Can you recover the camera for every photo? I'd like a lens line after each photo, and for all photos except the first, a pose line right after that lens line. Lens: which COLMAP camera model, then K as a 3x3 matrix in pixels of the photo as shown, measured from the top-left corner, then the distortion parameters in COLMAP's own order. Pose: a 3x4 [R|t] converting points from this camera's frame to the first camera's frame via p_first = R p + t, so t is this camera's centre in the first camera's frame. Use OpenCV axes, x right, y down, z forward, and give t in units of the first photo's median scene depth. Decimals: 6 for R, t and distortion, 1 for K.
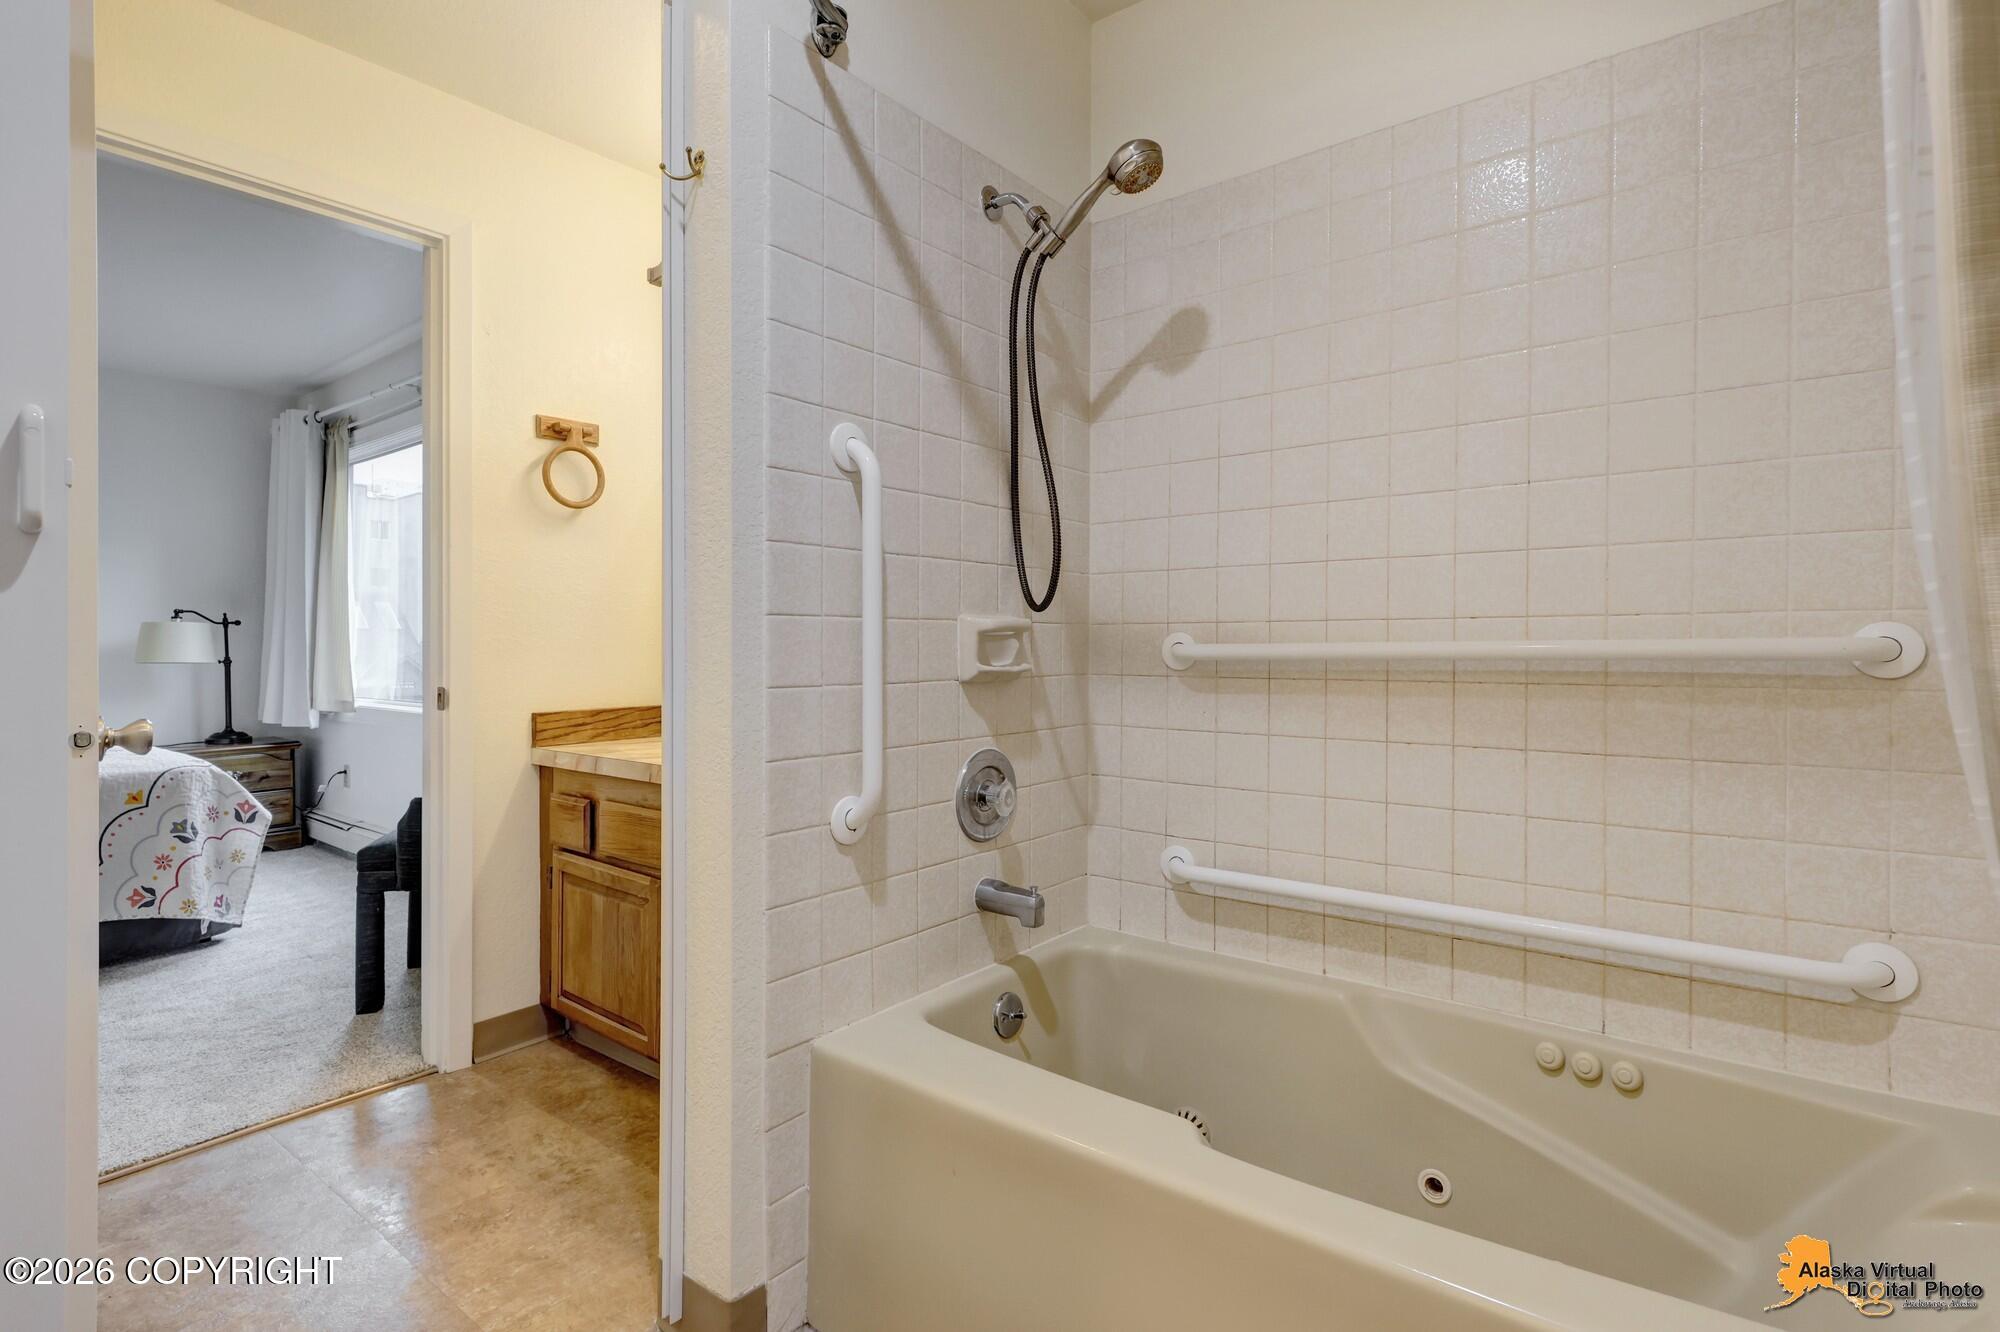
lens RADIAL K [[944.4, 0, 1005.7], [0, 944.4, 664.8], [0, 0, 1]] dist [0.004038, -0.000070]
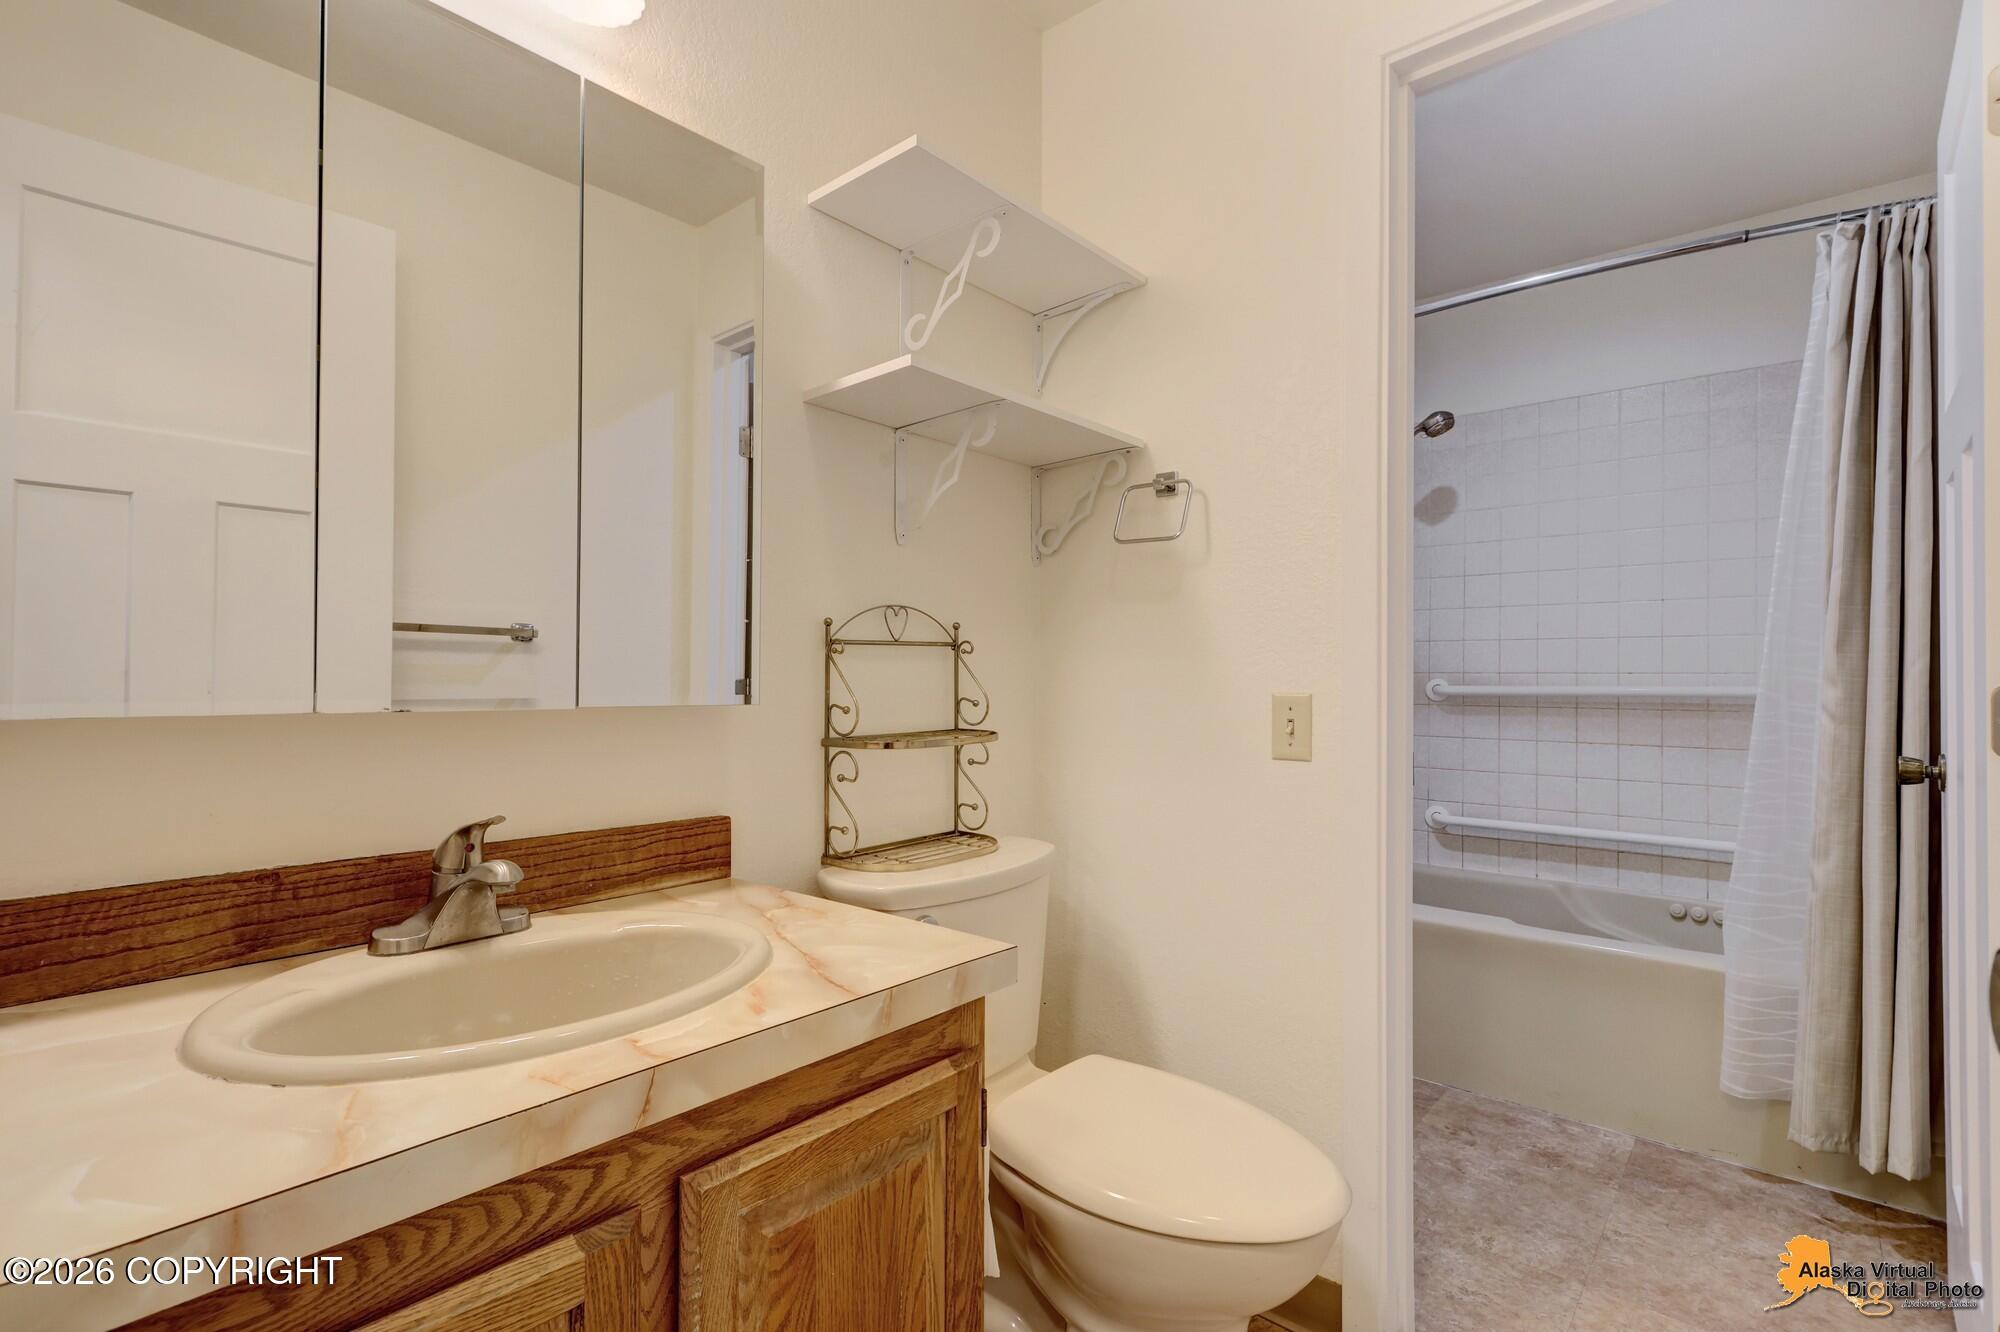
lens RADIAL K [[944.4, 0, 995.1], [0, 944.4, 670.7], [0, 0, 1]] dist [0.004038, -0.000070]
pose [[0.999274, 0.010461, -0.036629, -0.636434], [-0.011417, 0.999597, -0.025999, 0.005555], [0.036342, 0.026398, 0.998991, -0.832423]]
